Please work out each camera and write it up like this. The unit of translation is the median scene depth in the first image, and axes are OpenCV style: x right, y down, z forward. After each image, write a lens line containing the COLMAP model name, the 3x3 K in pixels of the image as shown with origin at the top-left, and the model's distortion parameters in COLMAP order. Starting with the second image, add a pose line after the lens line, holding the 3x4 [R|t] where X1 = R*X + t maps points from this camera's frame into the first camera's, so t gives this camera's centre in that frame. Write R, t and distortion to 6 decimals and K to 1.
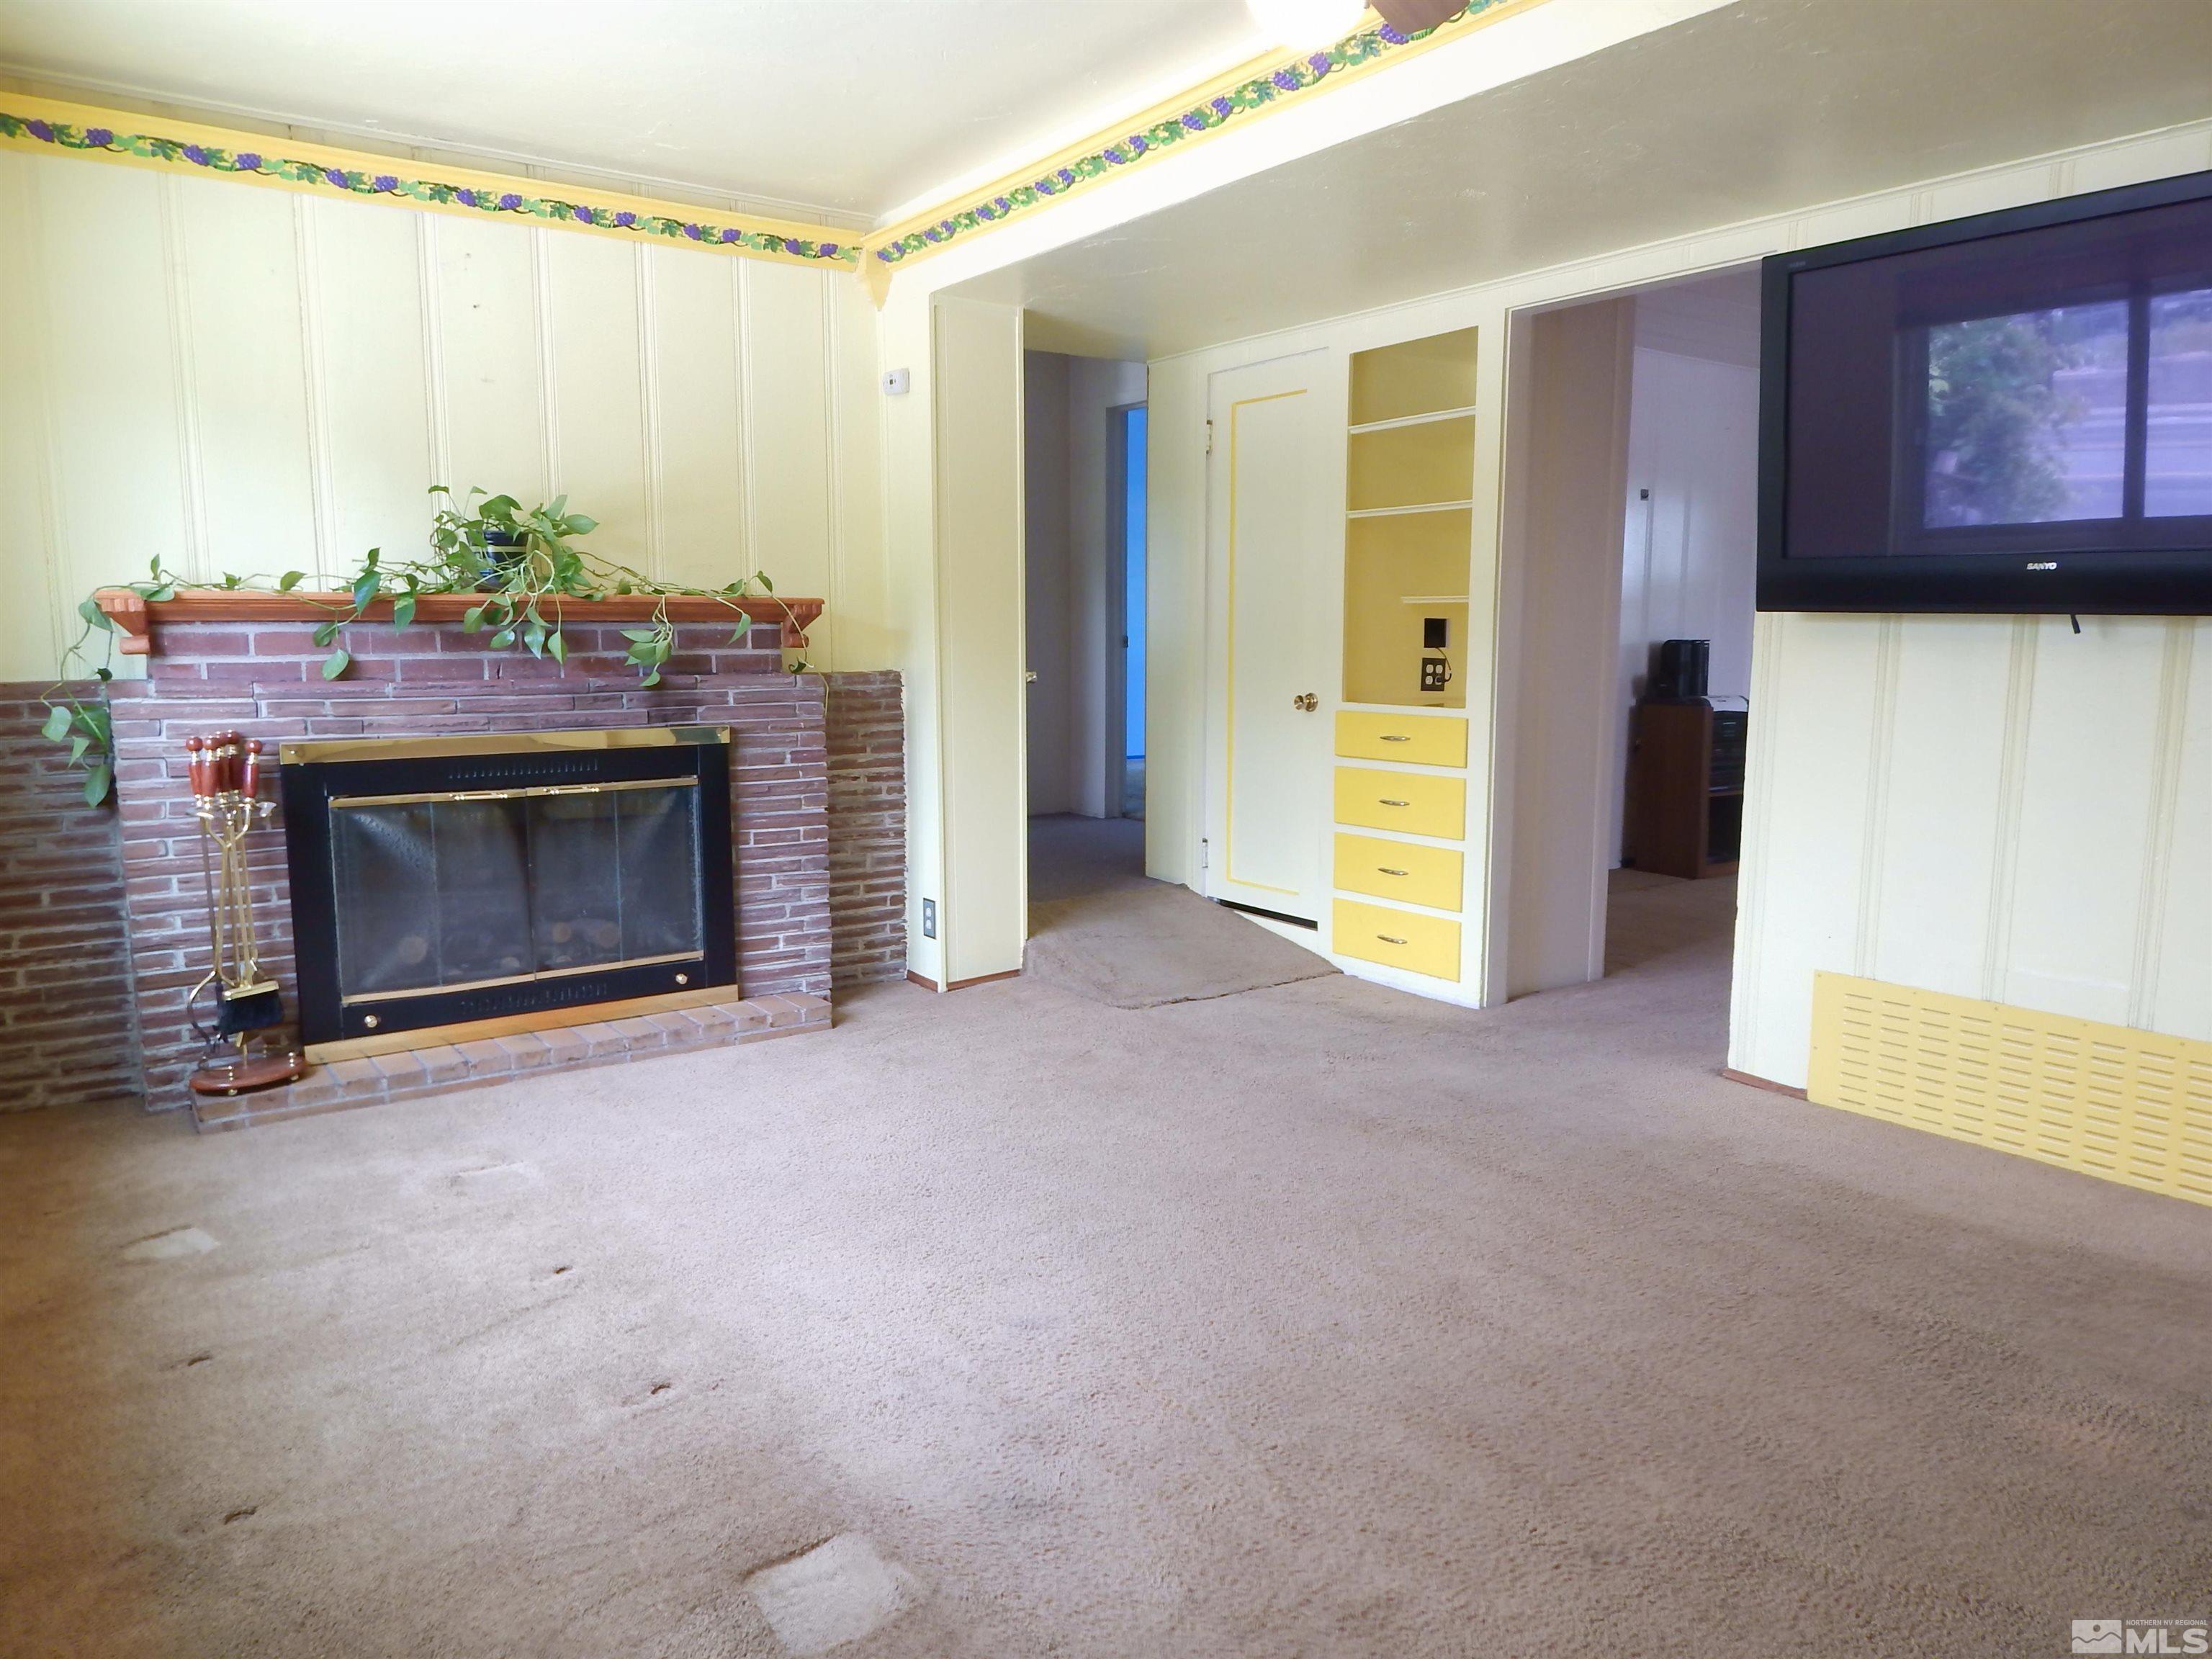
lens RADIAL K [[1551.6, 0, 1108.5], [0, 1551.6, 827.7], [0, 0, 1]] dist [0.024377, -0.016881]
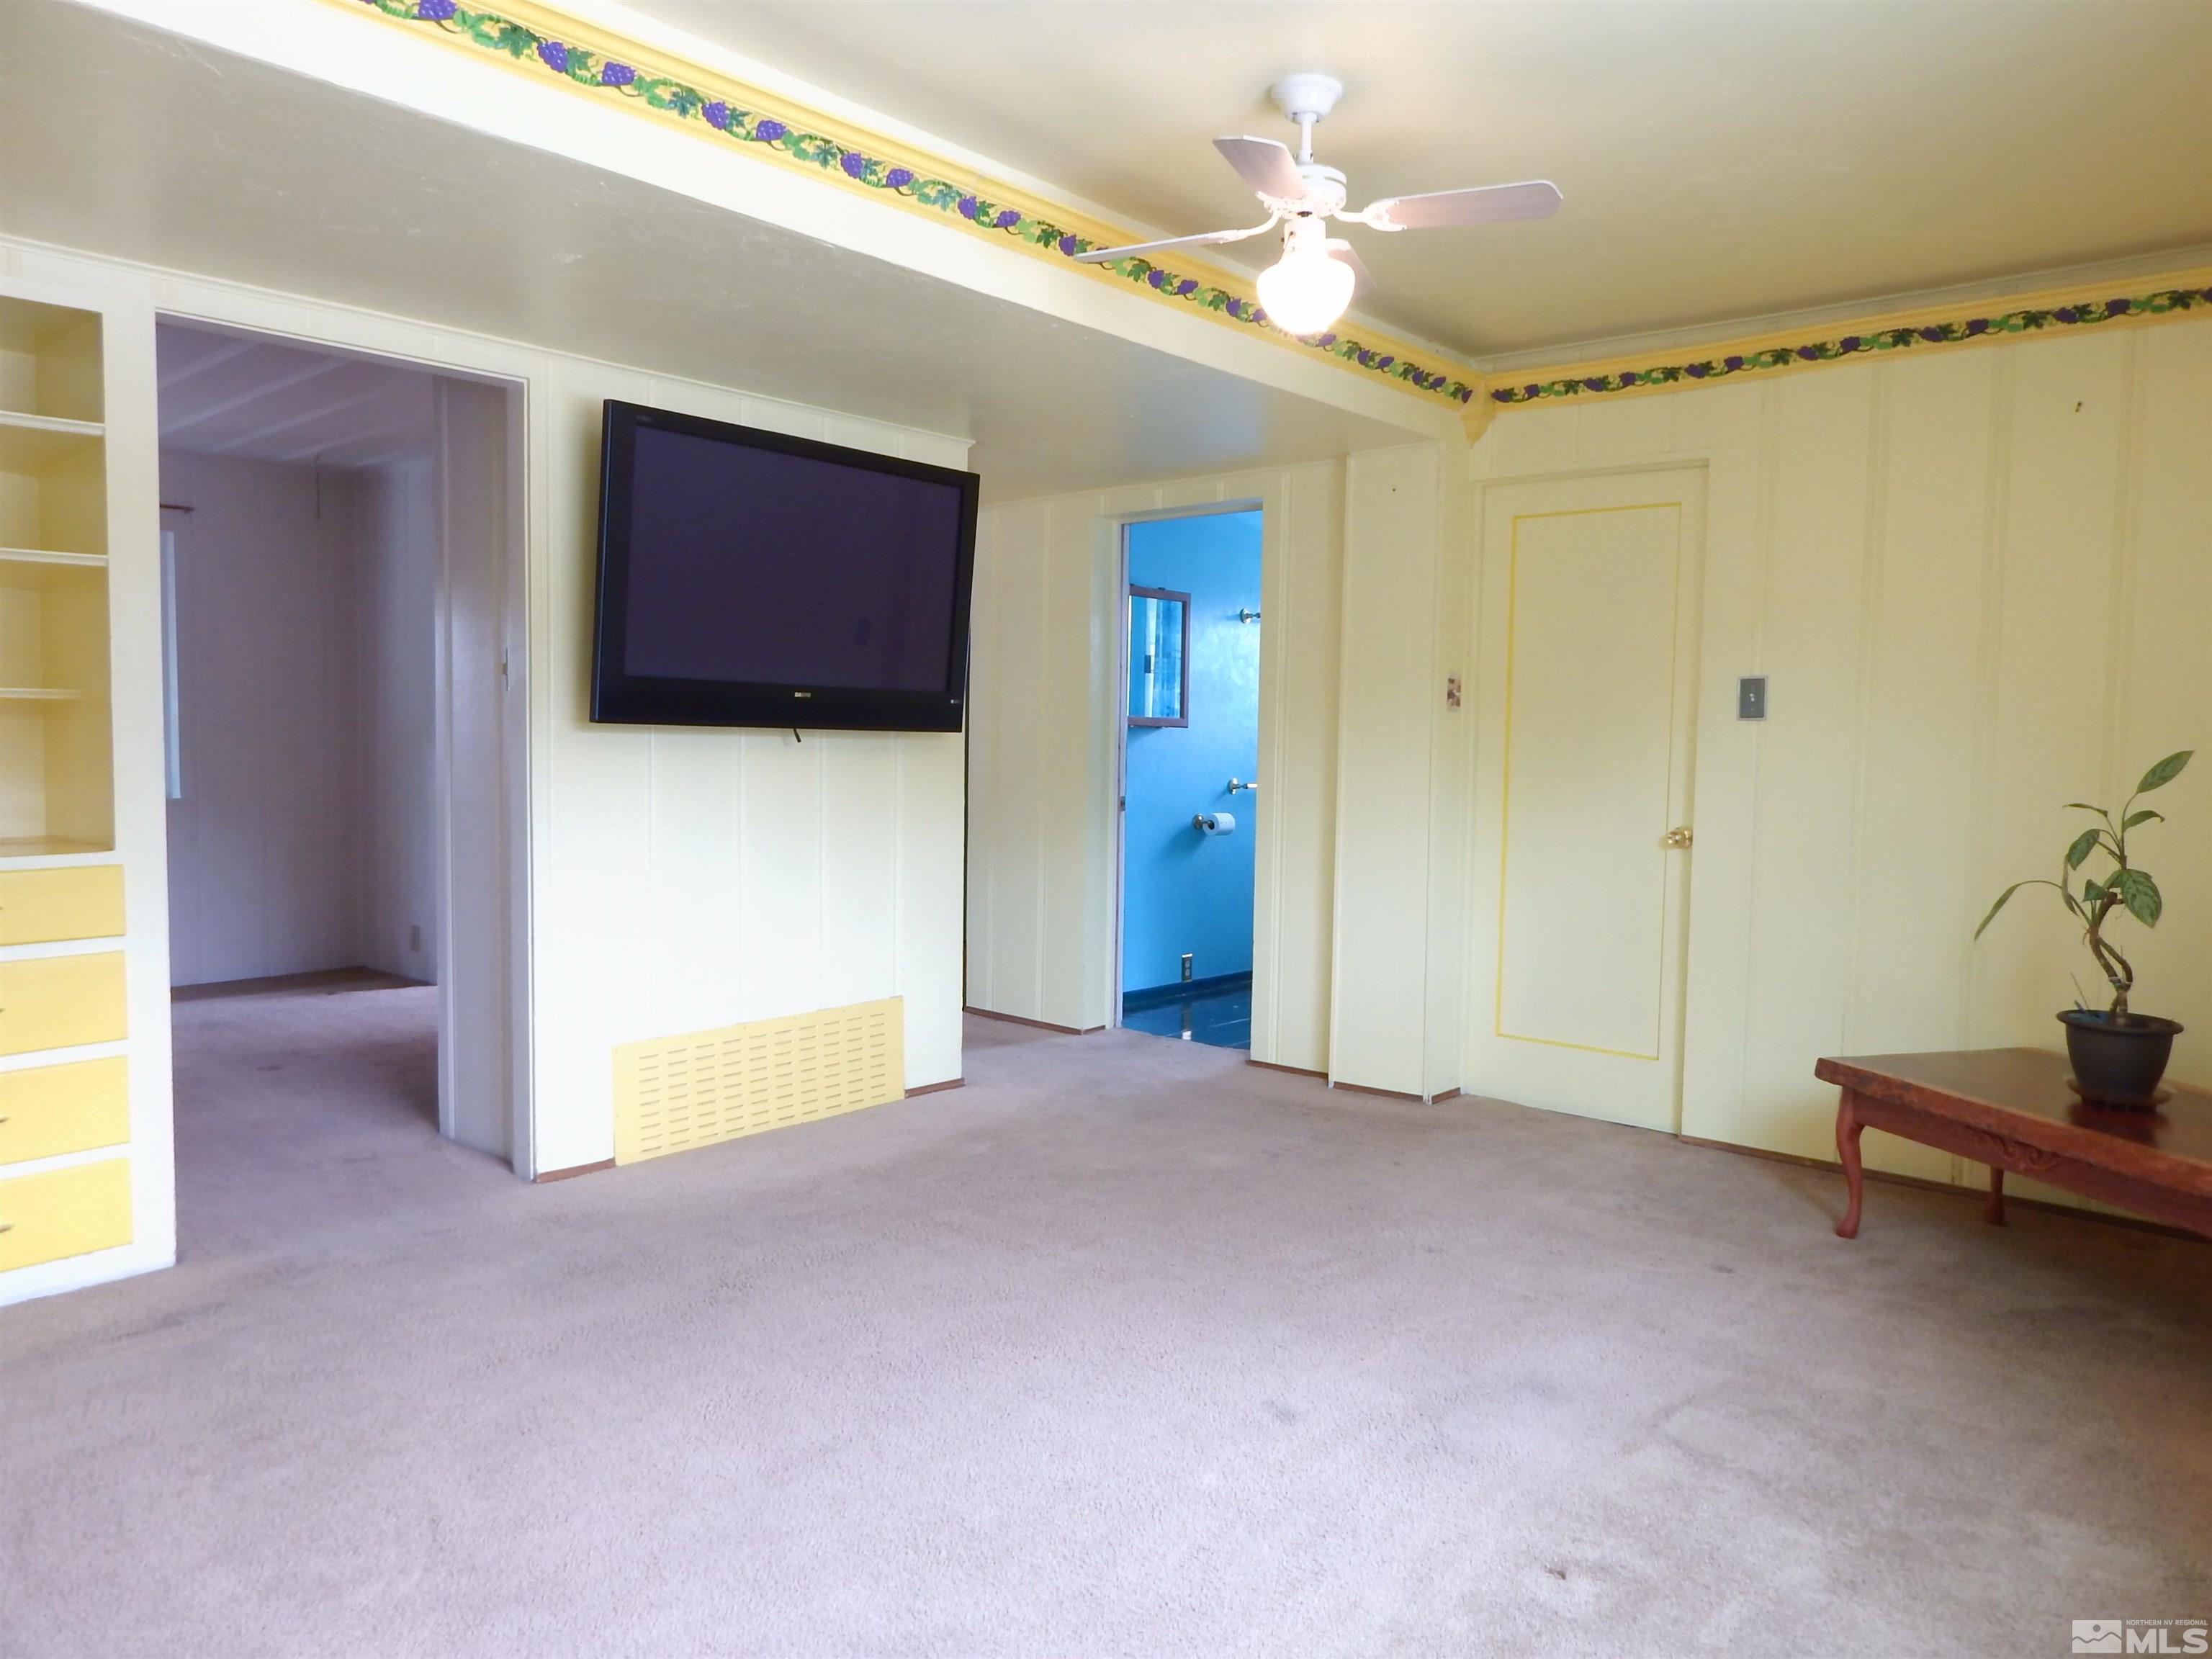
lens RADIAL K [[1551.6, 0, 1107.8], [0, 1551.6, 828.1], [0, 0, 1]] dist [0.024377, -0.016881]
pose [[-0.231449, -0.062166, 0.970859, -0.745700], [0.117268, 0.988897, 0.091277, -0.131254], [-0.965753, 0.134976, -0.221589, 0.962336]]
